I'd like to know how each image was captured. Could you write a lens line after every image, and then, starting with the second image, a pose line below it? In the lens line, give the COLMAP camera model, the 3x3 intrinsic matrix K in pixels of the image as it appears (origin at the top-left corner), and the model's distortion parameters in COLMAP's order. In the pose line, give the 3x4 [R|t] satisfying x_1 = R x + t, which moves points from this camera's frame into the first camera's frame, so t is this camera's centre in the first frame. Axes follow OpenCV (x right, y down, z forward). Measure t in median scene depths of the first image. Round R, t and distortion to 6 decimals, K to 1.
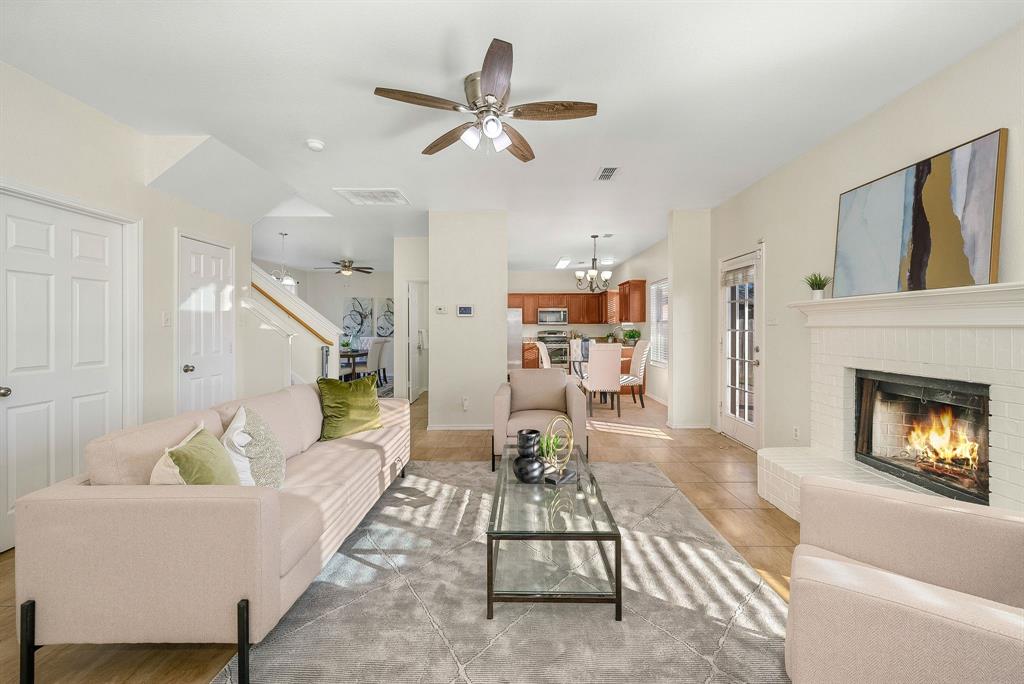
lens RADIAL K [[421.5, 0, 512.5], [0, 421.5, 327.7], [0, 0, 1]] dist [-0.000132, -0.000041]
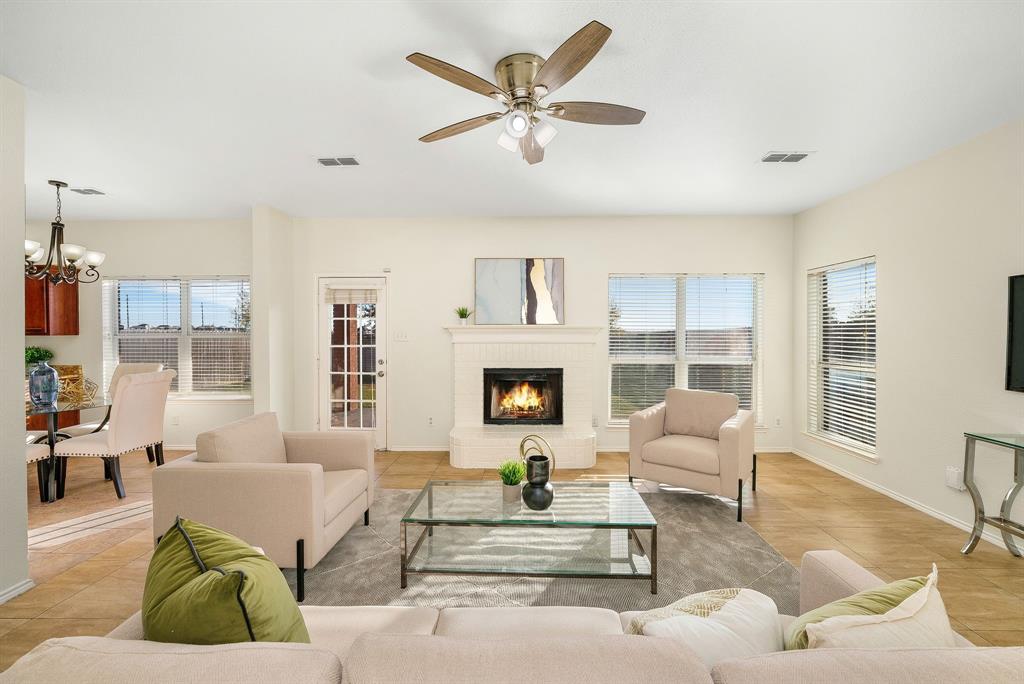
lens RADIAL K [[401.2, 0, 521.5], [0, 401.2, 341.4], [0, 0, 1]] dist [0.000876, 0.000220]
pose [[0.016320, -0.019463, 0.999677, -0.817996], [0.000716, 0.999810, 0.019454, -0.041725], [-0.999867, 0.000398, 0.016331, 0.917298]]
